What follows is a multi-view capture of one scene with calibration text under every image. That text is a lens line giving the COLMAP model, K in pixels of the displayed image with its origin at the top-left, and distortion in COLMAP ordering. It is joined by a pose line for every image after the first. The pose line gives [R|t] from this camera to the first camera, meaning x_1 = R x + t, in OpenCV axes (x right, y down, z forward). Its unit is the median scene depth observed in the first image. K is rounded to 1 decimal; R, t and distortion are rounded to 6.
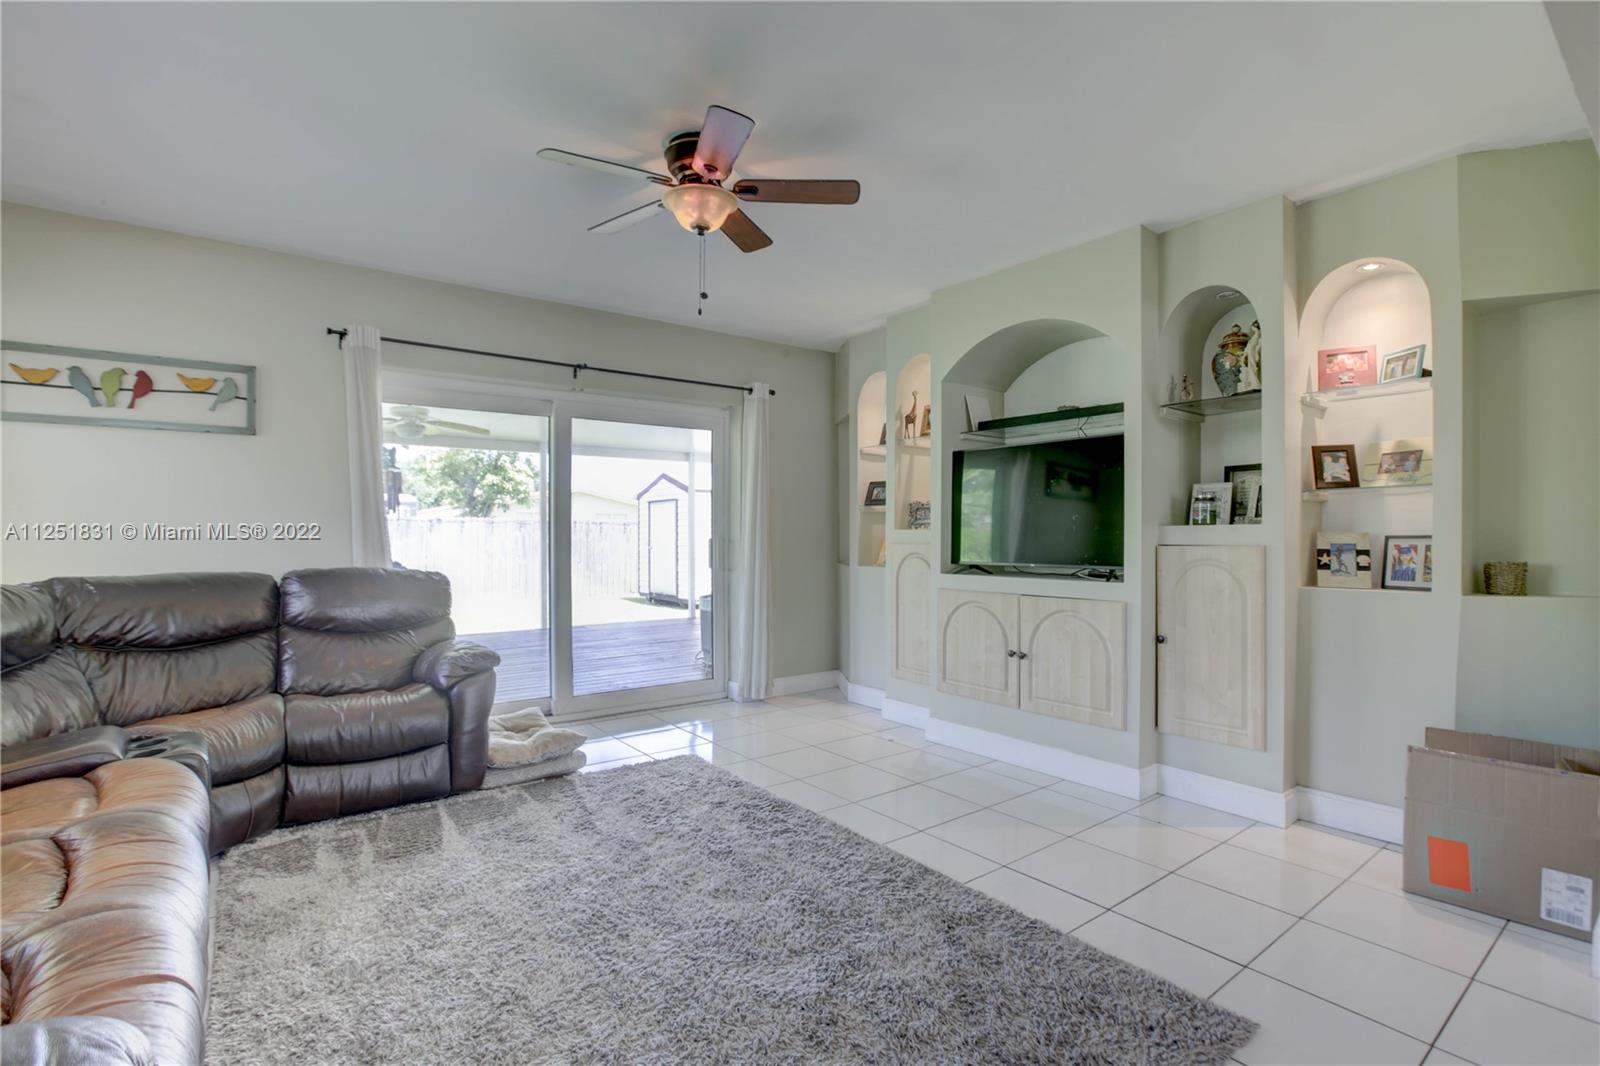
lens RADIAL K [[753.5, 0, 806.0], [0, 753.5, 535.1], [0, 0, 1]] dist [-0.040761, 0.014288]
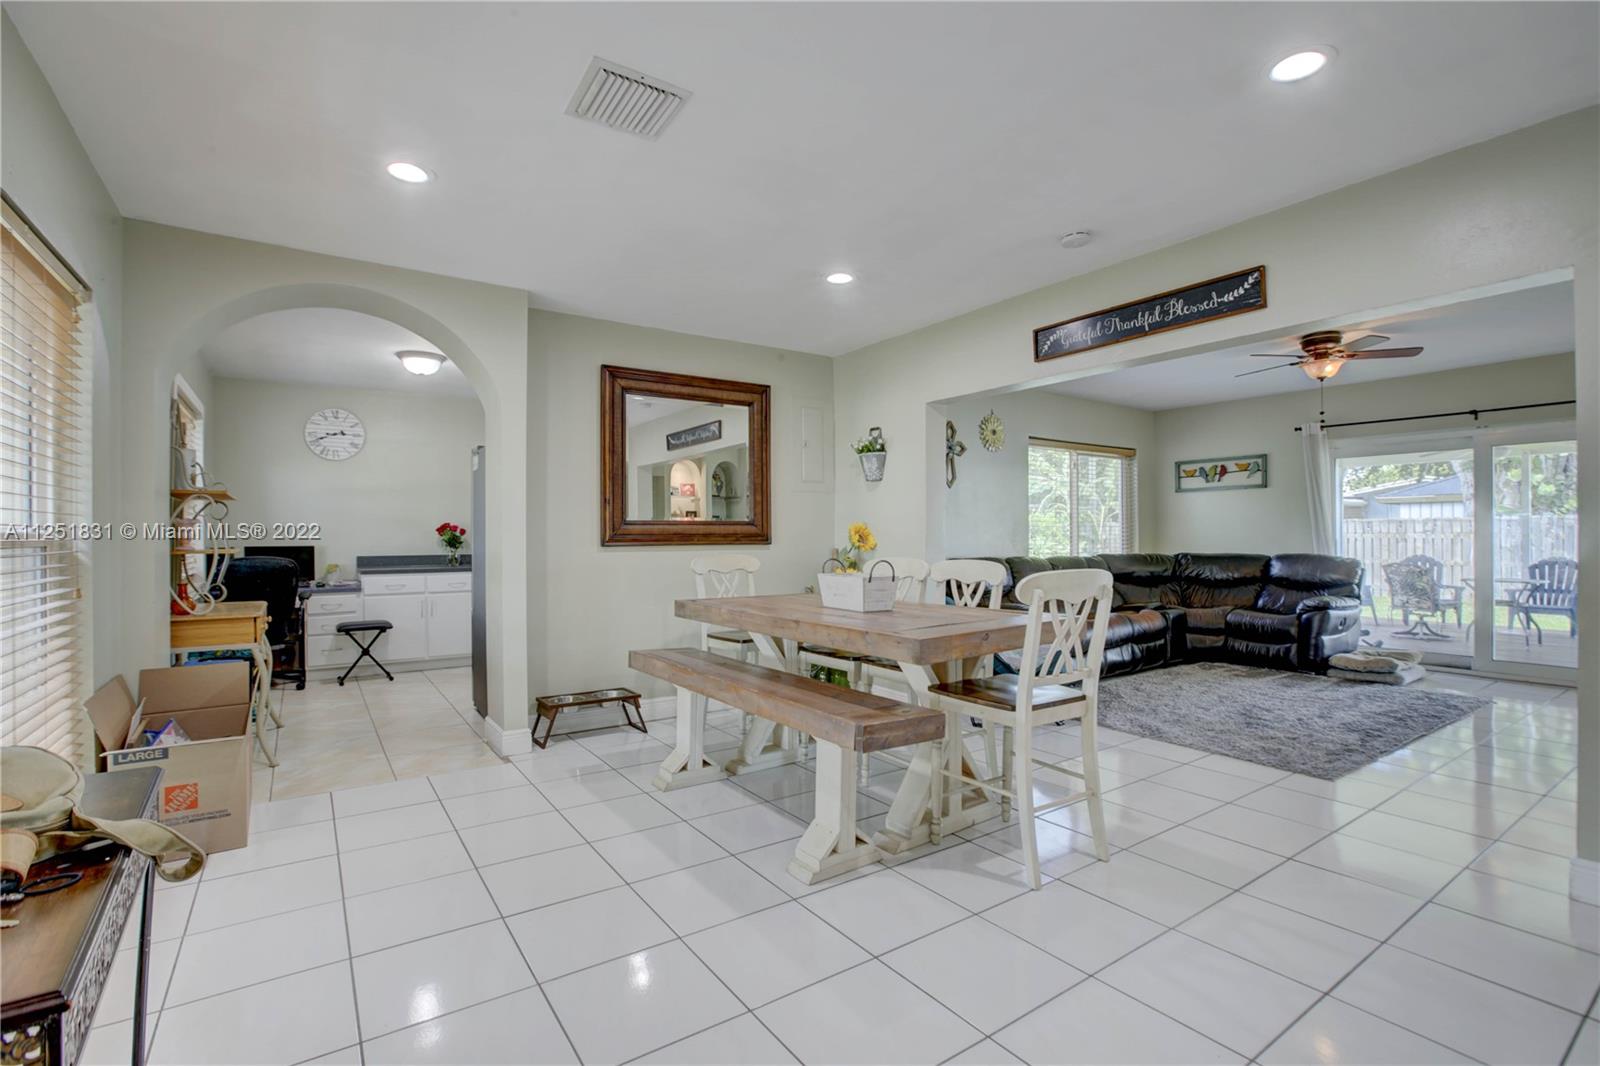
lens RADIAL K [[753.5, 0, 799.4], [0, 753.5, 533.5], [0, 0, 1]] dist [-0.040761, 0.014288]
pose [[-0.050974, -0.002206, -0.998698, 1.394434], [0.000633, 0.999997, -0.002241, -0.003667], [0.998700, -0.000746, -0.050972, -0.188556]]
